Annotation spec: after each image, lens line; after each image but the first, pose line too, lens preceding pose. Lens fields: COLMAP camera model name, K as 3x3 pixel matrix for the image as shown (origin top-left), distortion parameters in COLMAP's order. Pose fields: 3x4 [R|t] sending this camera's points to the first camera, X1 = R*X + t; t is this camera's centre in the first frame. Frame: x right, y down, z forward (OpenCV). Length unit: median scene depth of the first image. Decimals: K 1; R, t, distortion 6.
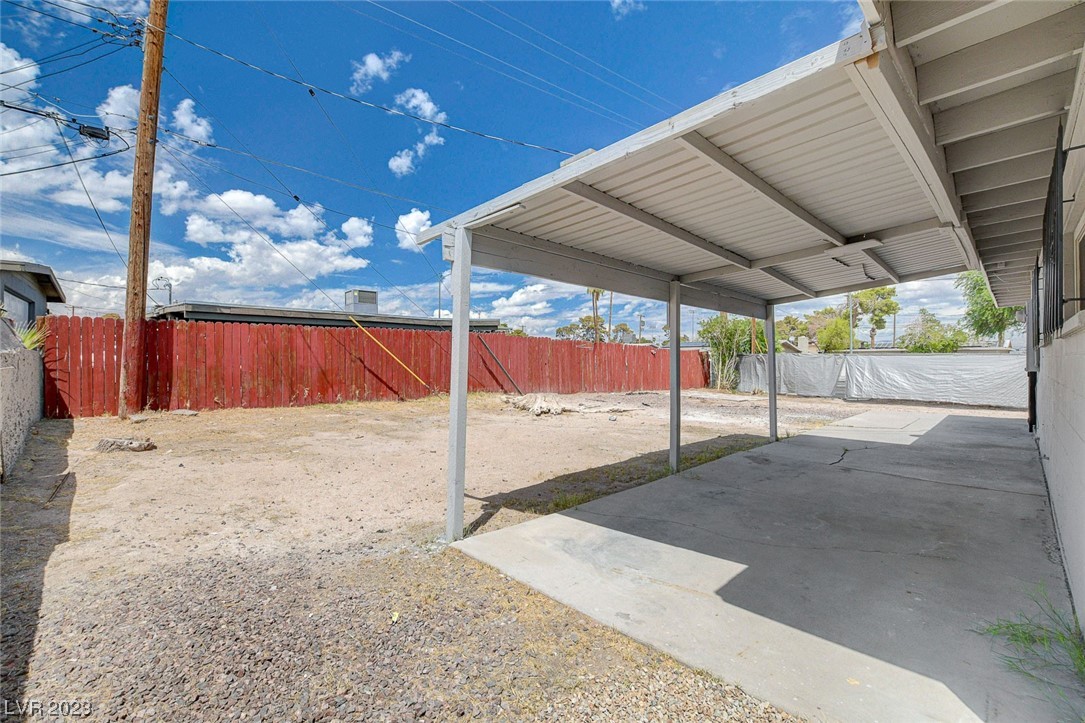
lens RADIAL K [[464.5, 0, 541.0], [0, 464.5, 360.0], [0, 0, 1]] dist [-0.000722, -0.000092]
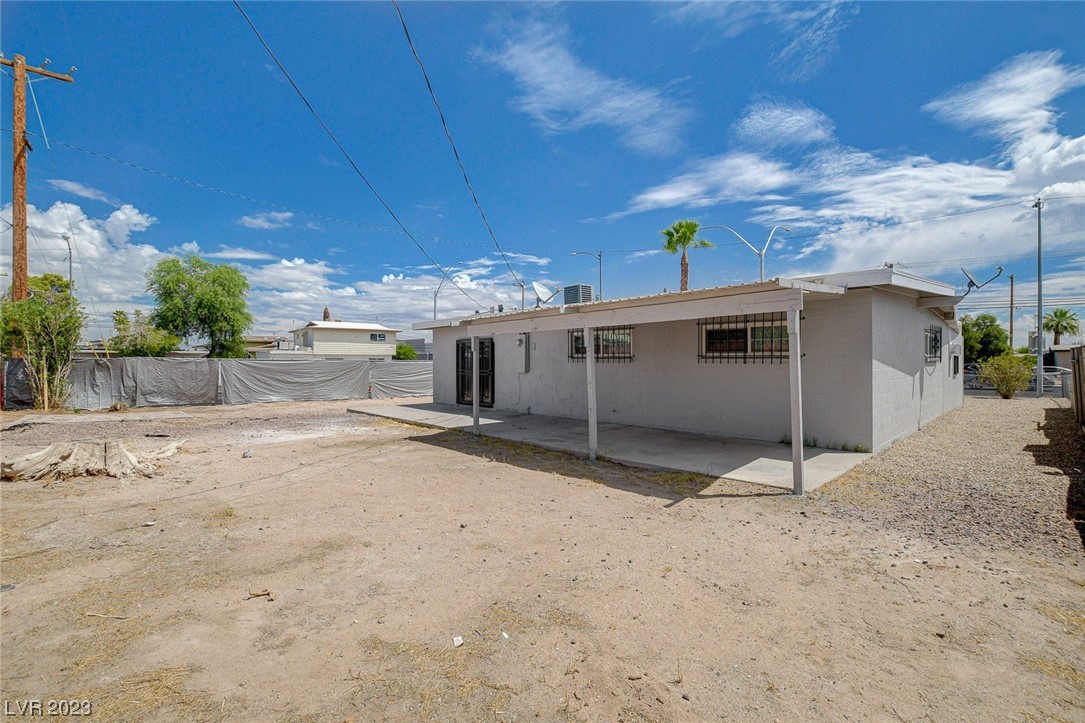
lens RADIAL K [[473.1, 0, 542.1], [0, 473.1, 363.2], [0, 0, 1]] dist [-0.024906, -0.000473]
pose [[0.017544, -0.004431, 0.999836, -1.228520], [0.000414, 0.999990, 0.004425, -0.026116], [-0.999846, 0.000336, 0.017546, 1.292253]]
